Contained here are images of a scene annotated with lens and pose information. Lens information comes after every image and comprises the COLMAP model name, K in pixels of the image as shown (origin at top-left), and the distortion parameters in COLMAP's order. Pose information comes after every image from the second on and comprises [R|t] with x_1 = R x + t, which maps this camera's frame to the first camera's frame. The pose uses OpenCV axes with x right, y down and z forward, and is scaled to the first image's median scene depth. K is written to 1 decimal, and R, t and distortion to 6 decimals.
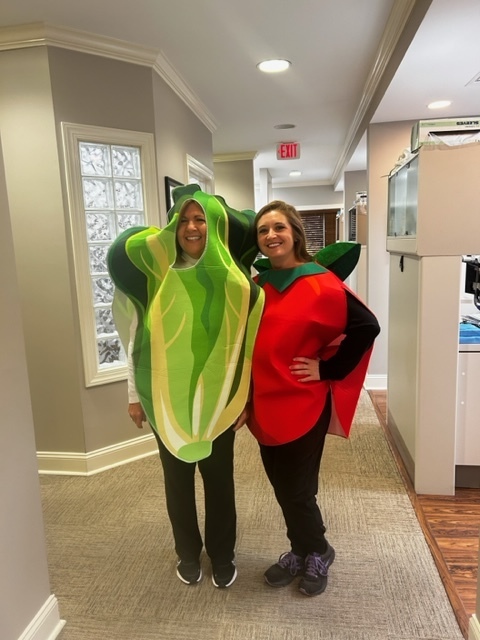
lens RADIAL K [[477.3, 0, 240.0], [0, 477.3, 320.0], [0, 0, 1]] dist [0.003574, 0.000627]
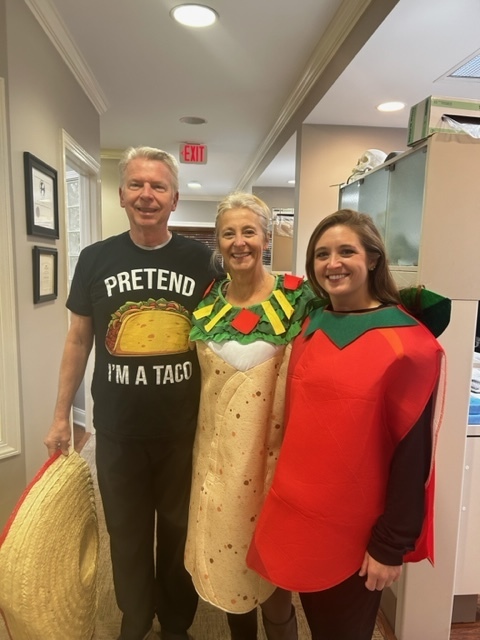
lens RADIAL K [[482.8, 0, 241.2], [0, 482.8, 335.9], [0, 0, 1]] dist [0.002074, 0.000138]
pose [[0.971357, 0.020333, 0.236754, -0.025082], [-0.018967, 0.999788, -0.008043, -0.058445], [-0.236868, 0.003322, 0.971536, 0.327383]]
